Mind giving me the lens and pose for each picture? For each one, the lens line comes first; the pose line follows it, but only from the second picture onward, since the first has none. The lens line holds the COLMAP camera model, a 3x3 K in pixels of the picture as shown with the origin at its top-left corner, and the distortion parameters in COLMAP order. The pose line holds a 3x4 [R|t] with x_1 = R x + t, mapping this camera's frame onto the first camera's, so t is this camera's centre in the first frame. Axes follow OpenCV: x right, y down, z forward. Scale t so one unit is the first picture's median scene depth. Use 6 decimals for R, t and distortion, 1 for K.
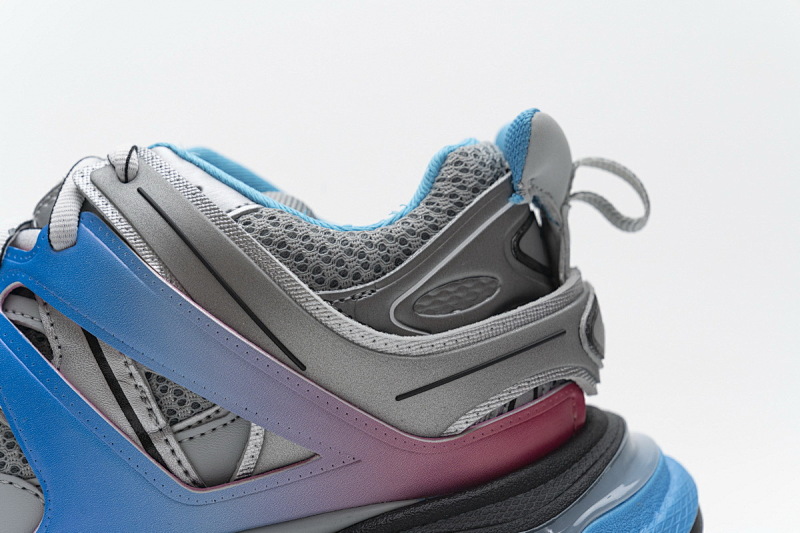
lens RADIAL K [[1572.6, 0, 400.0], [0, 1572.6, 266.5], [0, 0, 1]] dist [0.028371, -0.195622]
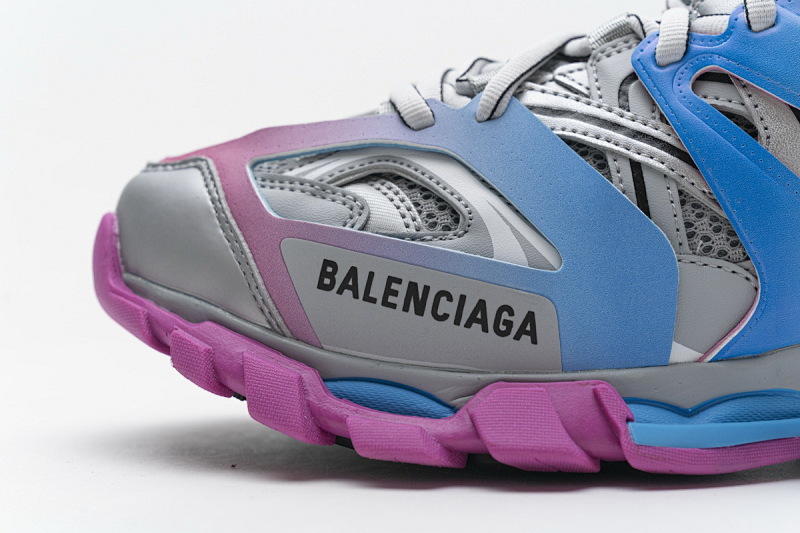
lens RADIAL K [[1572.6, 0, 400.0], [0, 1572.6, 266.5], [0, 0, 1]] dist [0.028371, -0.195622]
pose [[0.999937, -0.010150, -0.004725, -0.441031], [0.010231, 0.999797, 0.017375, 0.118029], [0.004548, -0.017422, 0.999838, 0.017936]]
